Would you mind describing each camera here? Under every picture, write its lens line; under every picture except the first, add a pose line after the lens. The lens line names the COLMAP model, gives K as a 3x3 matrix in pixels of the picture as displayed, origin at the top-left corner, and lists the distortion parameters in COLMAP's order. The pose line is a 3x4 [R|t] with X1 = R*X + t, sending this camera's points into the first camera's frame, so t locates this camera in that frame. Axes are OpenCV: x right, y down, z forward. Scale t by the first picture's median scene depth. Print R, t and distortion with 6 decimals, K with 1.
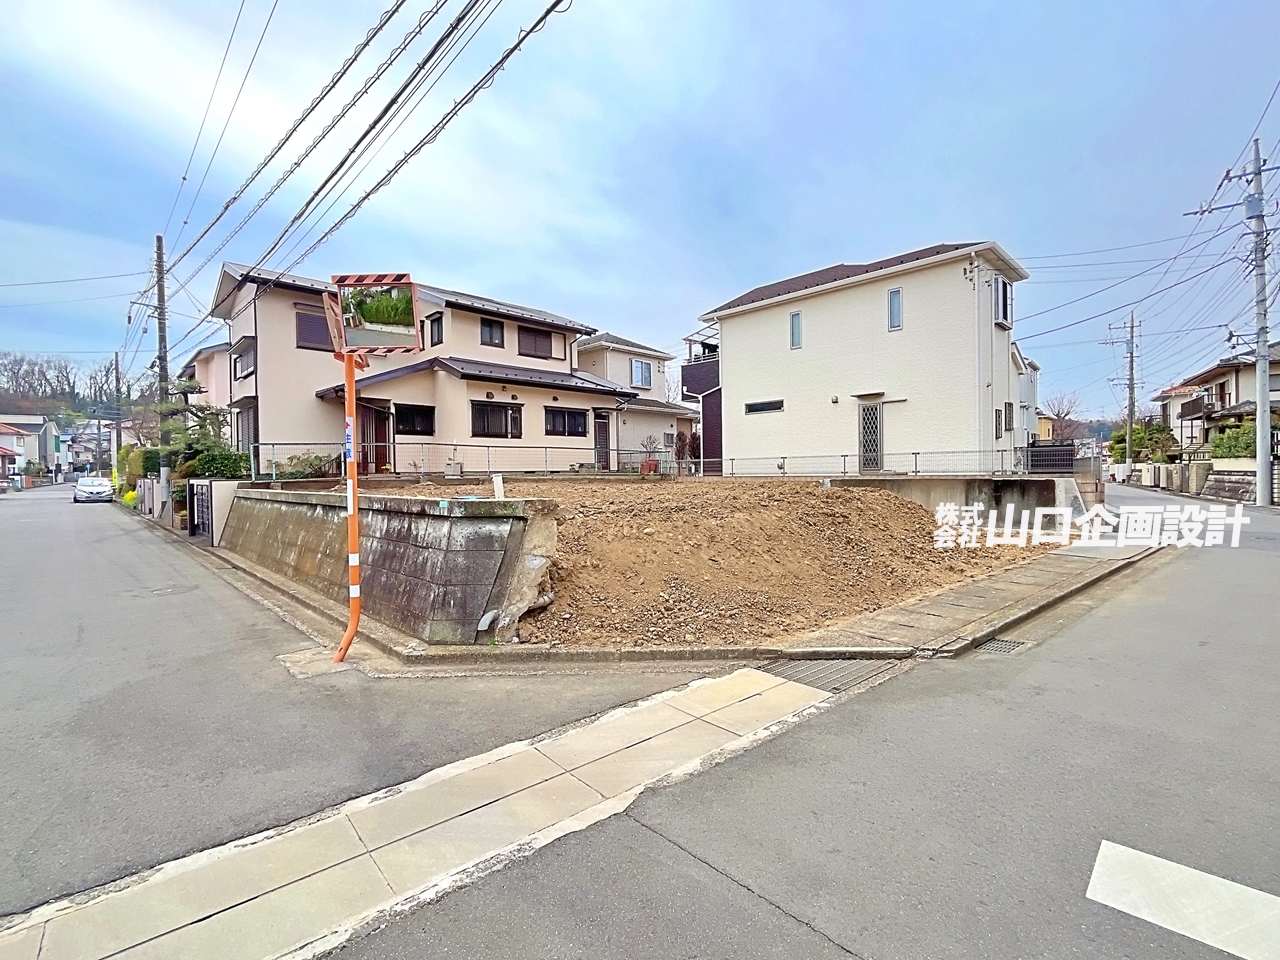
lens RADIAL K [[596.1, 0, 645.4], [0, 596.1, 496.7], [0, 0, 1]] dist [-0.001754, -0.000531]
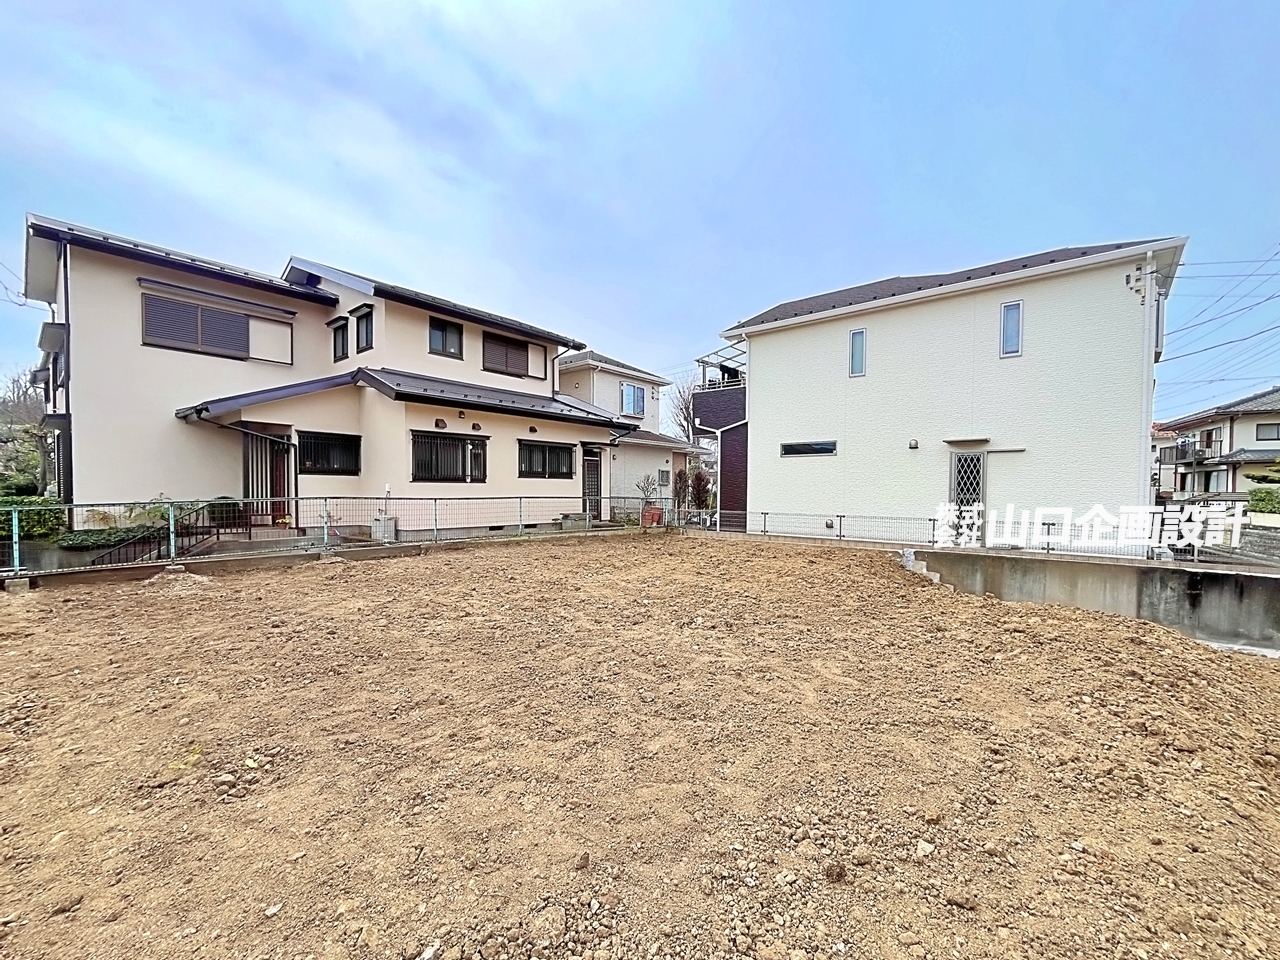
lens RADIAL K [[537.3, 0, 682.2], [0, 537.3, 499.0], [0, 0, 1]] dist [-0.001385, 0.000122]
pose [[0.988407, 0.008405, 0.151594, -0.069524], [-0.005232, 0.999759, -0.021317, -0.065827], [-0.151736, 0.020276, 0.988213, 0.312856]]
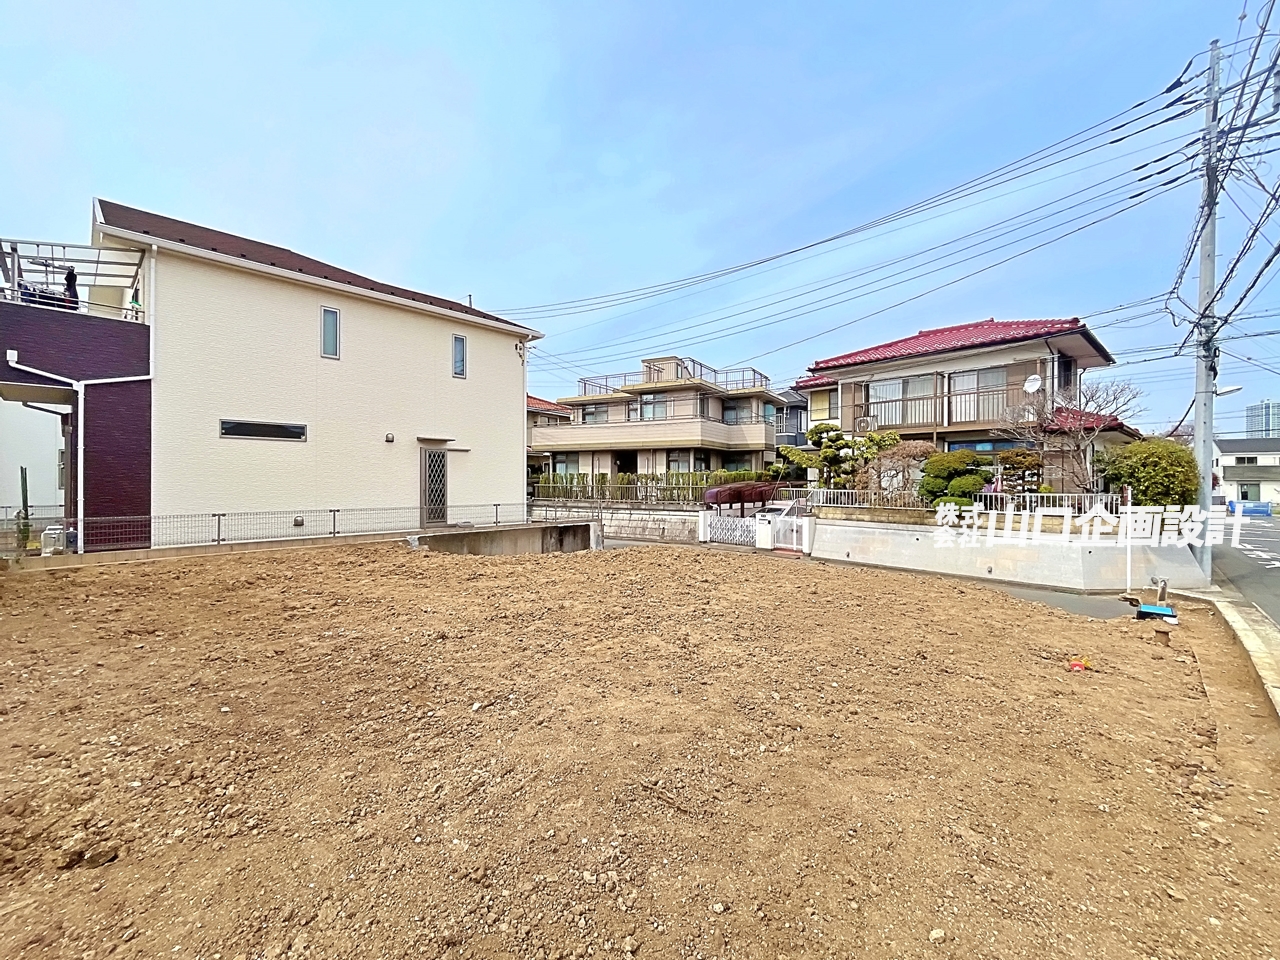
lens RADIAL K [[529.7, 0, 584.5], [0, 529.7, 480.3], [0, 0, 1]] dist [0.000057, 0.000063]
pose [[-0.024539, 0.009508, 0.999654, -0.352182], [0.041679, 0.999095, -0.008479, -0.076591], [-0.998830, 0.041457, -0.024913, 0.651952]]
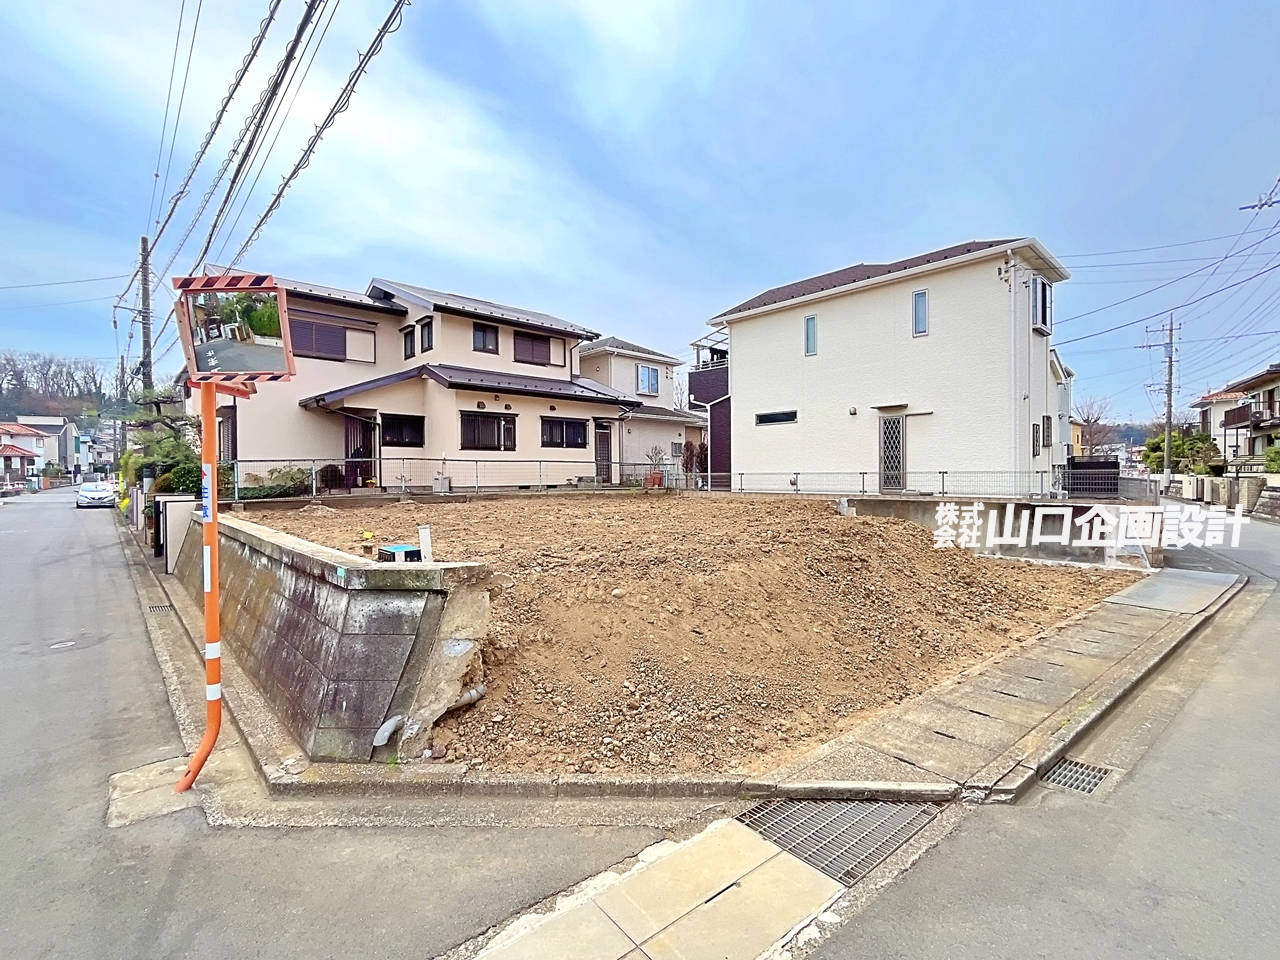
lens RADIAL K [[598.5, 0, 653.5], [0, 598.5, 488.6], [0, 0, 1]] dist [-0.001127, -0.000589]
pose [[0.999870, 0.002889, -0.015872, 0.023479], [-0.003136, 0.999874, -0.015591, -0.025085], [0.015825, 0.015638, 0.999752, 0.068007]]
